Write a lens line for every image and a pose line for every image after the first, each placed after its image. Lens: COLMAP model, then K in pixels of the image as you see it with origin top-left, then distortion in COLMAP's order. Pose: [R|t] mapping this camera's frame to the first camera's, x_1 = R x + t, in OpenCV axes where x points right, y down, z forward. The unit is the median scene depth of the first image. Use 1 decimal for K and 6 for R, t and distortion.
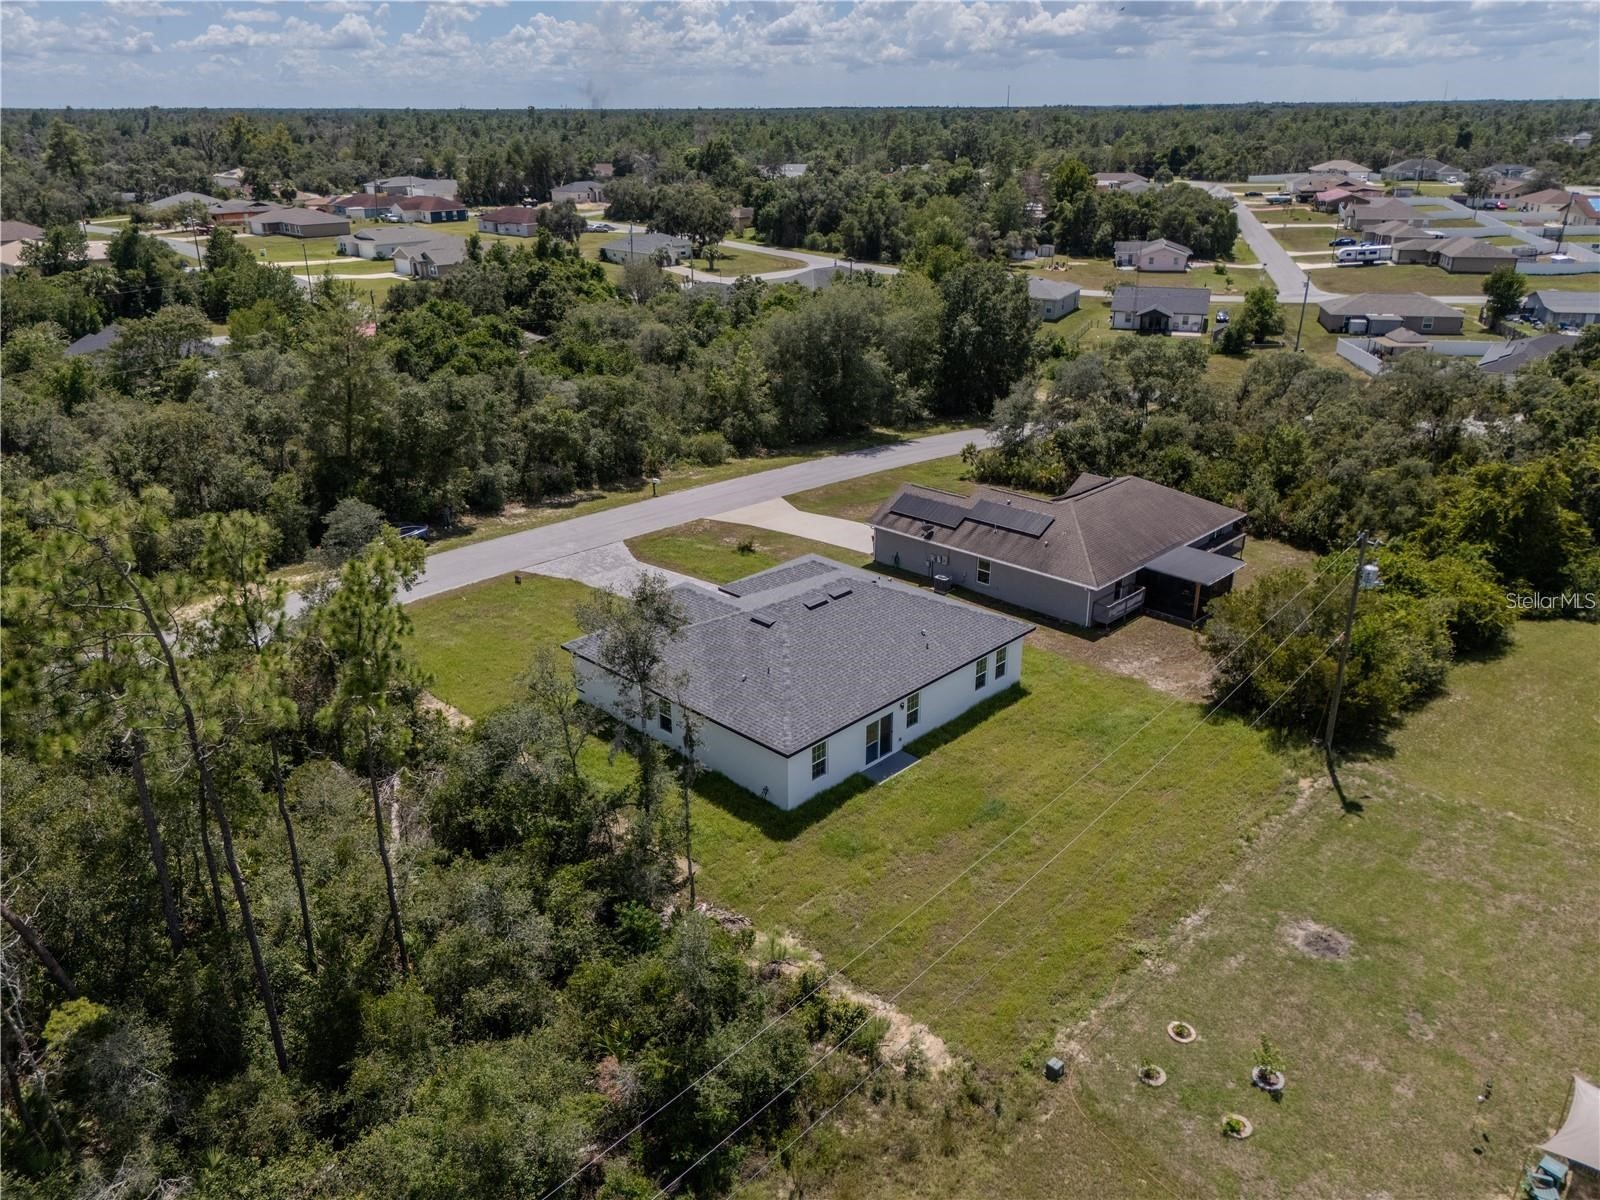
lens RADIAL K [[1180.3, 0, 798.3], [0, 1180.3, 598.5], [0, 0, 1]] dist [0.056946, -0.048868]
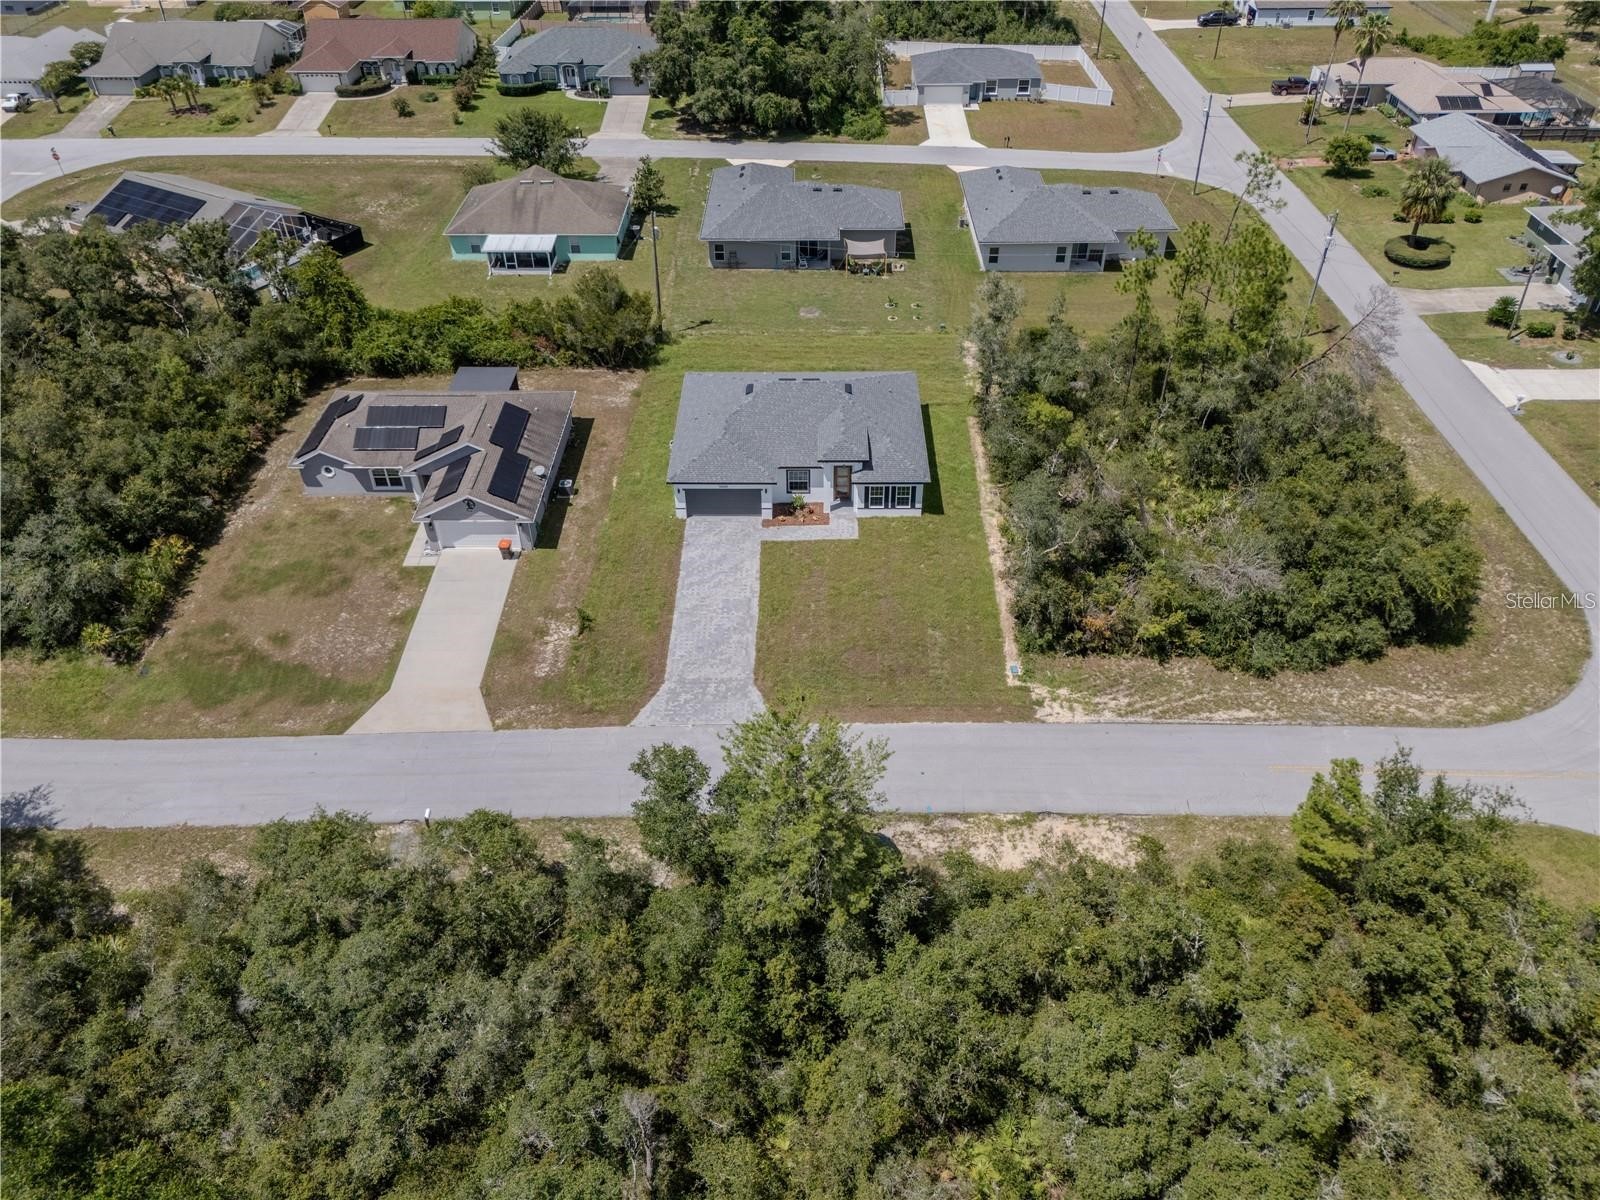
lens RADIAL K [[1180.3, 0, 798.3], [0, 1180.3, 598.5], [0, 0, 1]] dist [0.056946, -0.048868]
pose [[-0.687888, -0.444018, 0.574160, -0.775292], [0.286663, 0.560540, 0.776929, -0.819217], [-0.666810, 0.699030, -0.258305, 1.280313]]
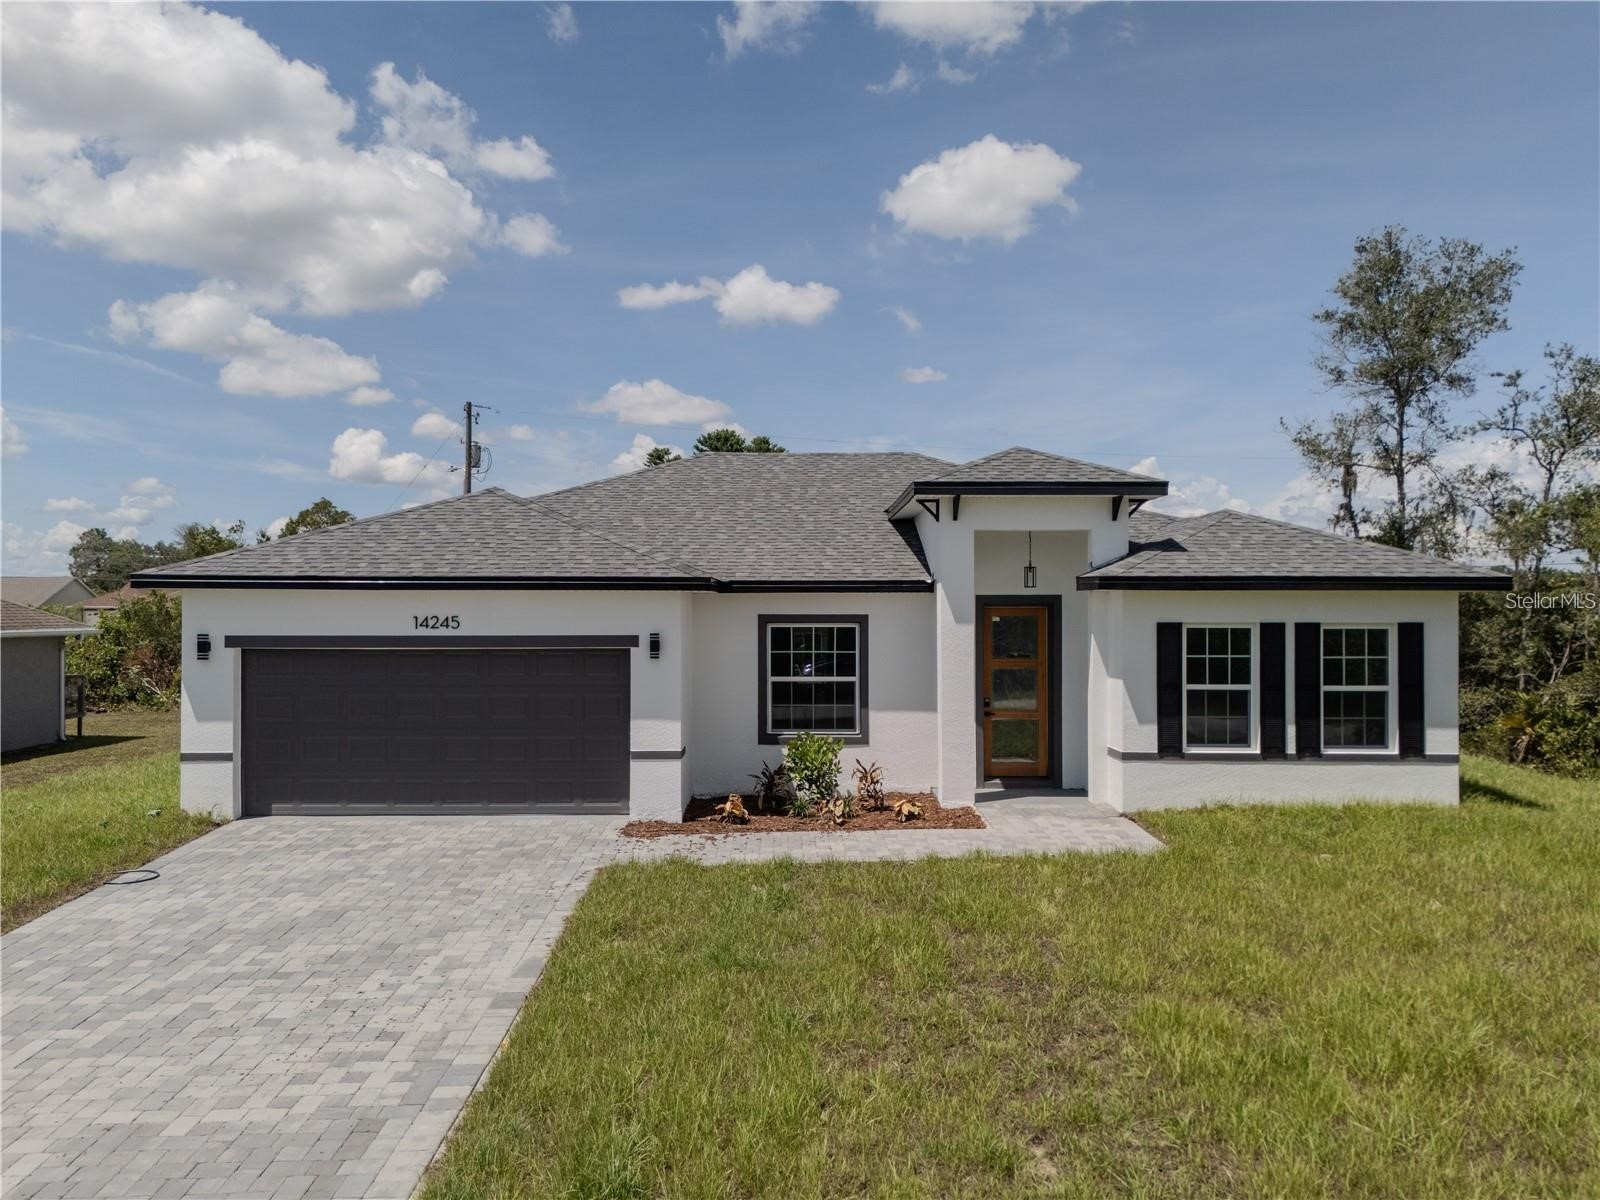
lens RADIAL K [[1189.1, 0, 785.2], [0, 1189.1, 615.2], [0, 0, 1]] dist [0.057733, -0.048742]
pose [[-0.696137, 0.001409, 0.717907, -0.230255], [0.273230, 0.925262, 0.263128, -0.056696], [-0.663881, 0.379327, -0.644494, 1.059483]]
